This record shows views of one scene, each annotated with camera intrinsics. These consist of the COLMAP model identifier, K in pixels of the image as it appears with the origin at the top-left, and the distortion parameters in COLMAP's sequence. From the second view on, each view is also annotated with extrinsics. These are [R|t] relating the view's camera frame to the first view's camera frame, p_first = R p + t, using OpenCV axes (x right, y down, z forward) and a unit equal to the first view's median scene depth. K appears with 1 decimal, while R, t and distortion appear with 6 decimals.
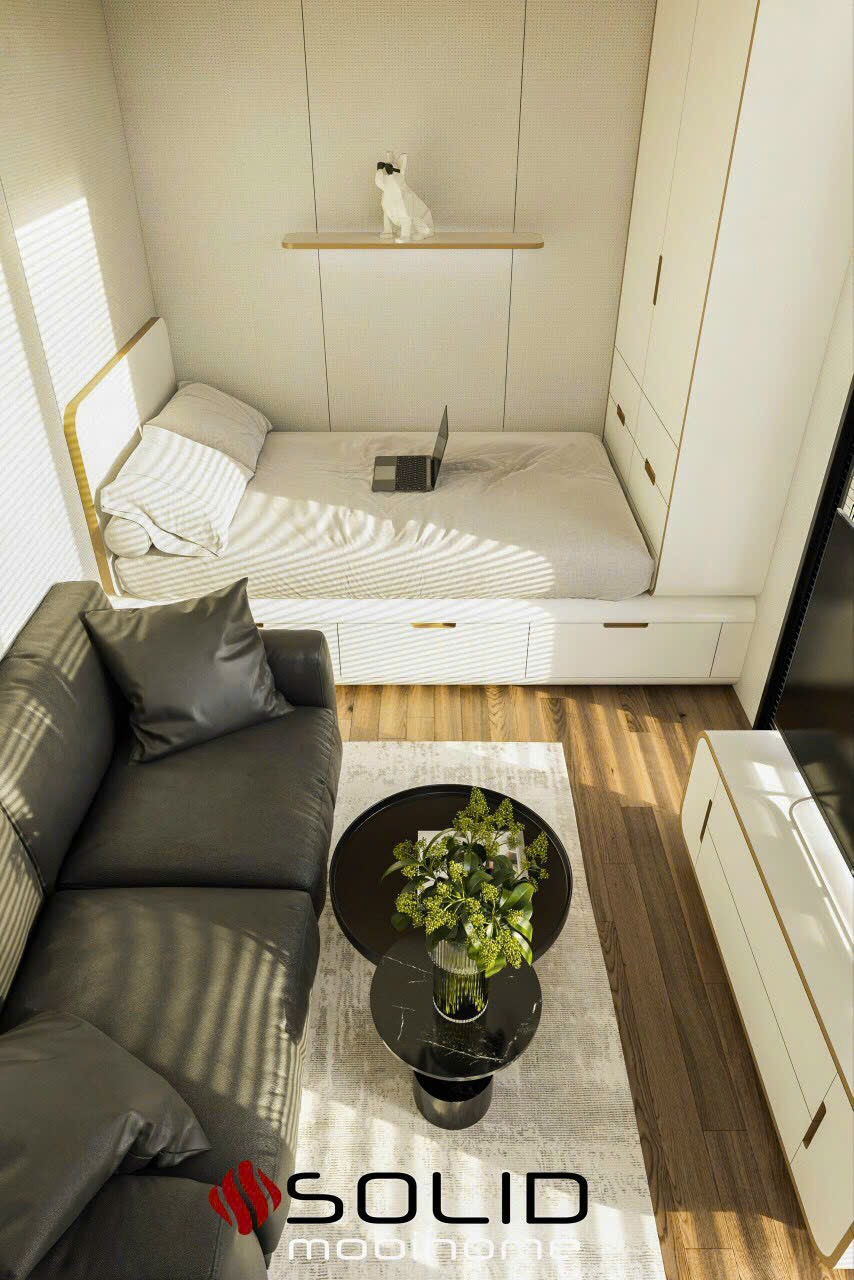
lens RADIAL K [[865.6, 0, 424.9], [0, 865.6, 639.4], [0, 0, 1]] dist [0.000063, -0.000105]
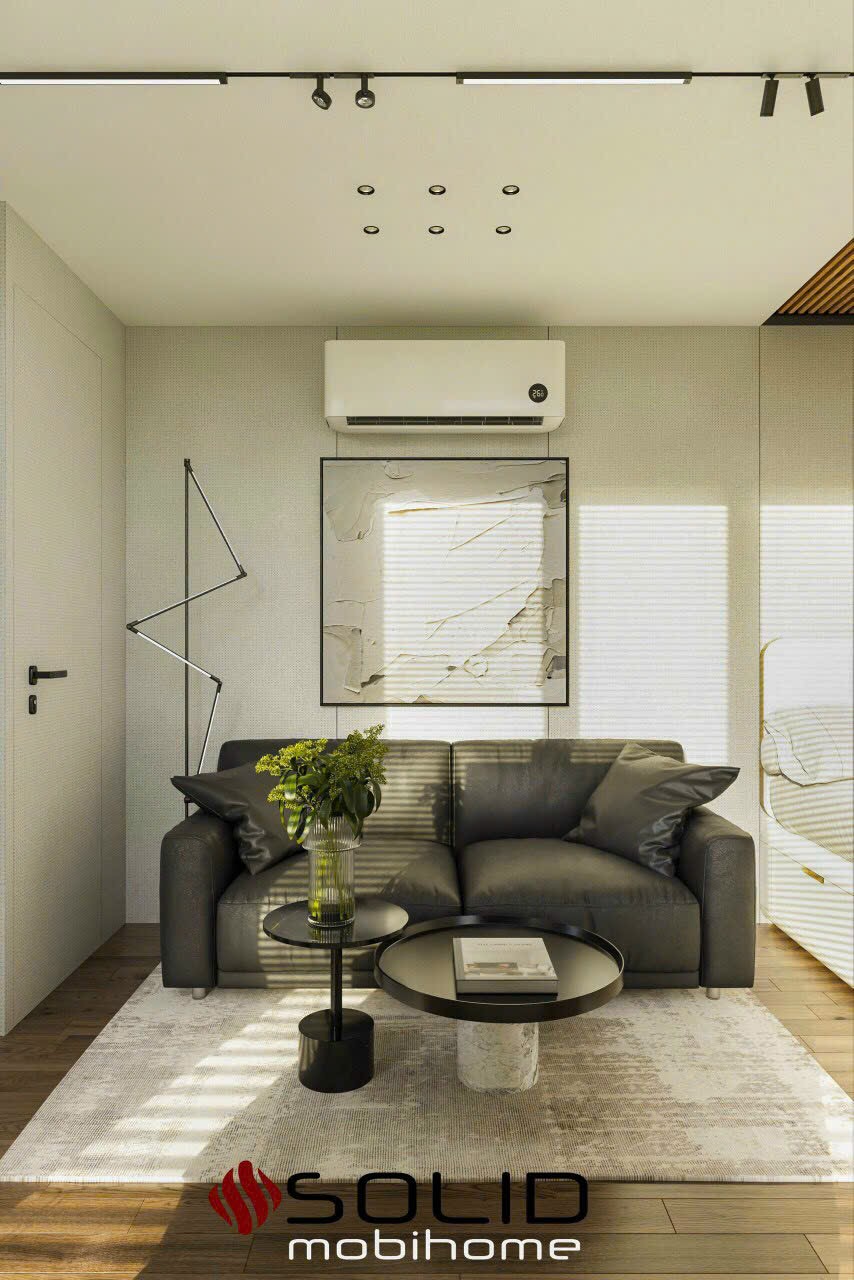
lens RADIAL K [[865.6, 0, 425.1], [0, 865.6, 640.2], [0, 0, 1]] dist [0.000063, -0.000105]
pose [[-0.002975, -0.000386, -0.999996, 0.923333], [-0.574278, 0.818659, 0.001393, 0.020036], [0.818655, 0.574279, -0.002657, 0.669320]]
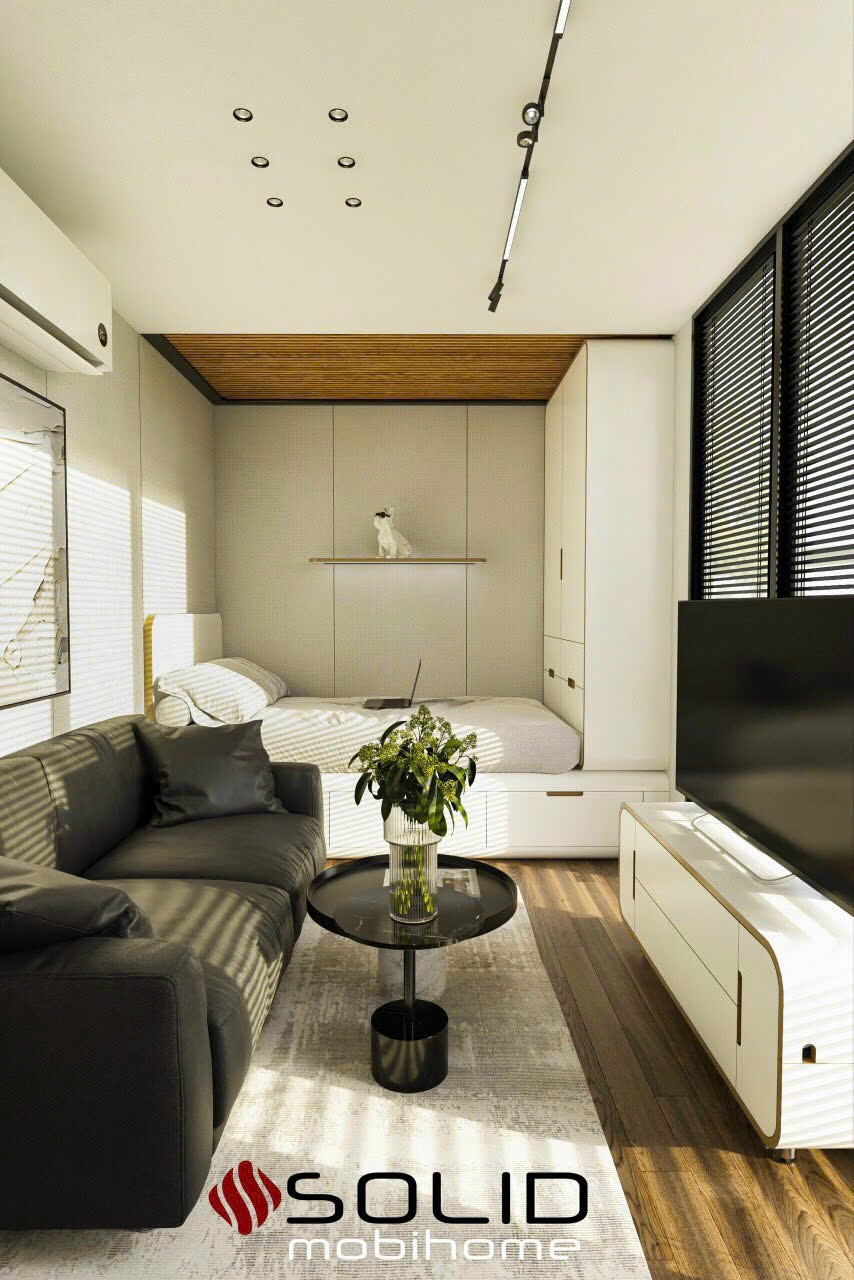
lens RADIAL K [[760.2, 0, 424.3], [0, 760.2, 641.3], [0, 0, 1]] dist [0.001743, -0.000479]
pose [[0.999999, 0.000512, 0.000867, 0.041136], [0.000036, 0.842350, -0.538930, 0.491822], [-0.001006, 0.538930, 0.842350, -0.029185]]
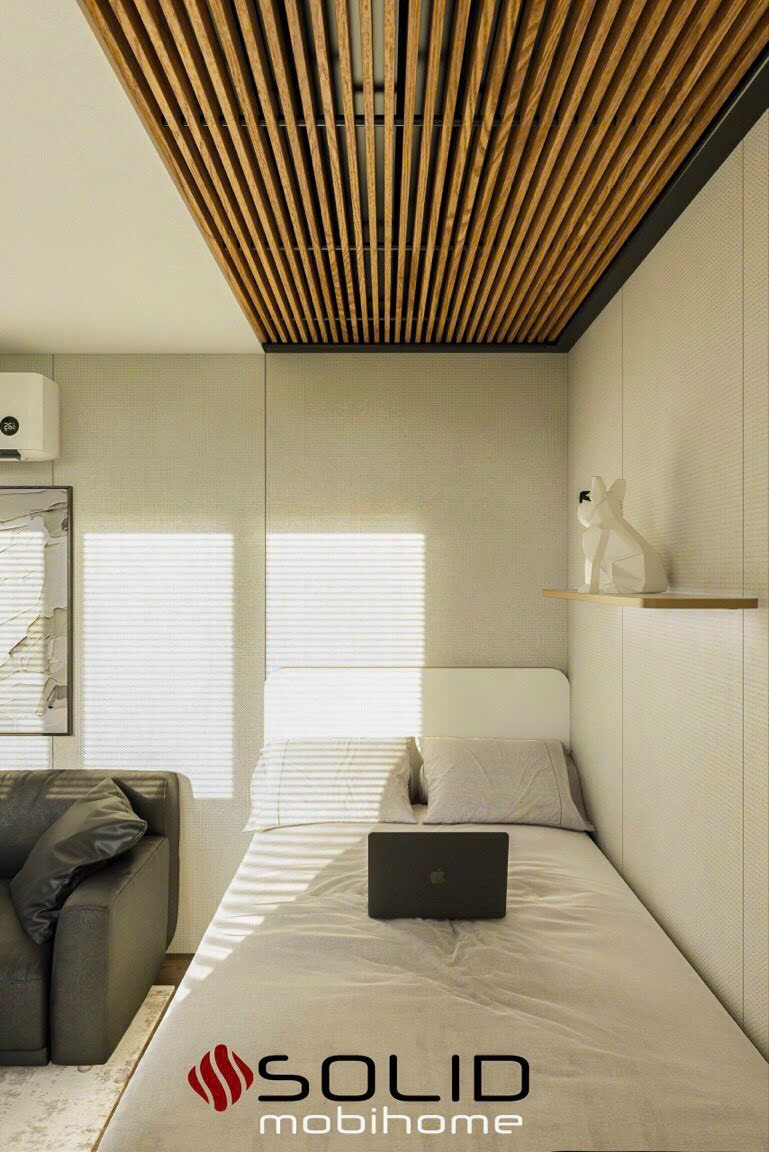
lens RADIAL K [[779.1, 0, 383.4], [0, 779.1, 577.1], [0, 0, 1]] dist [0.000063, -0.000105]
pose [[0.002966, -0.000325, -0.999996, 0.780684], [-0.574788, 0.818300, -0.001971, -0.512898], [0.818297, 0.574792, 0.002240, 1.172496]]
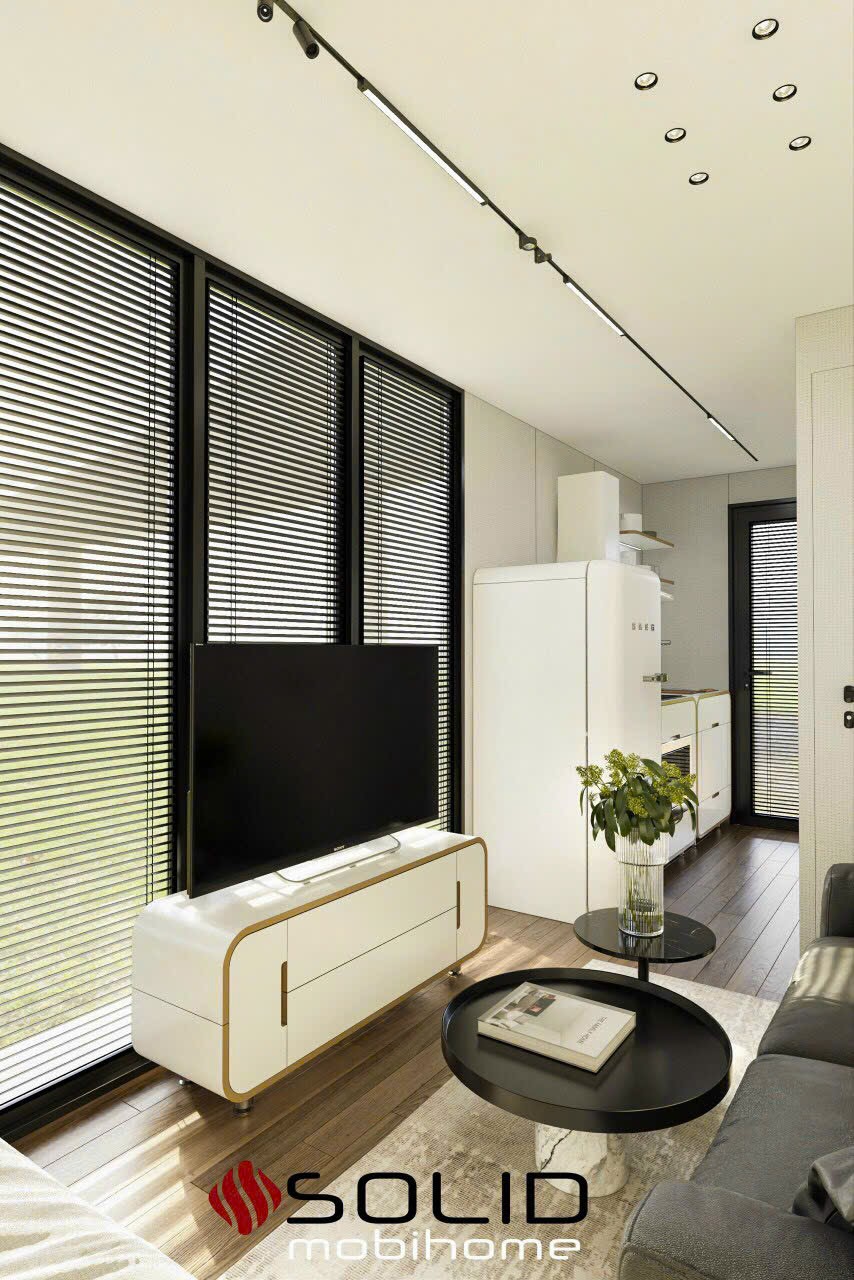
lens RADIAL K [[760.2, 0, 429.7], [0, 760.2, 639.0], [0, 0, 1]] dist [0.001743, -0.000479]
pose [[-0.821727, 0.006884, 0.569840, -0.256202], [0.326226, 0.825566, 0.460454, -0.411277], [-0.467271, 0.564264, -0.680635, 1.251278]]
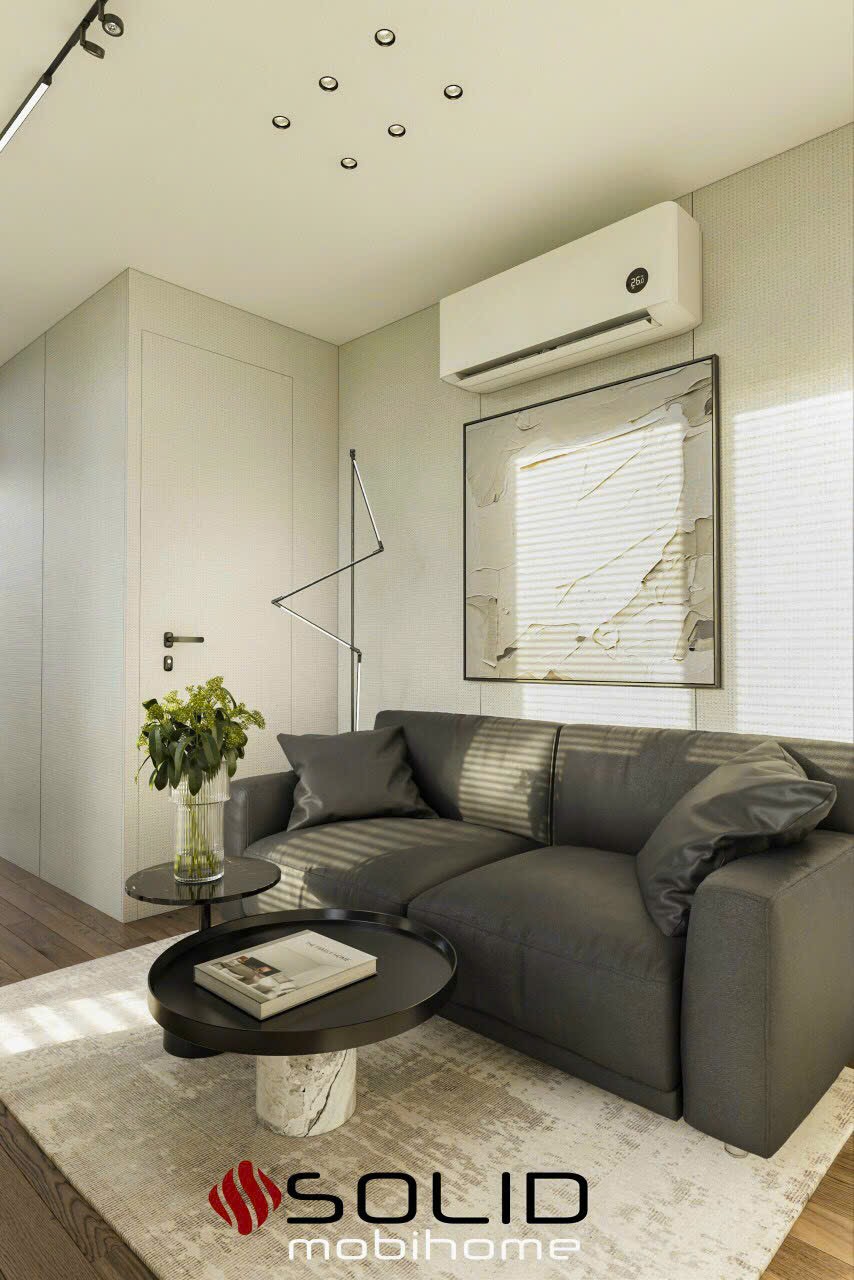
lens RADIAL K [[760.2, 0, 428.0], [0, 760.2, 641.0], [0, 0, 1]] dist [0.001743, -0.000479]
pose [[-0.690680, -0.013072, -0.723042, 0.428087], [-0.415141, 0.825843, 0.381629, -0.269473], [0.592131, 0.563748, -0.575820, 1.196139]]
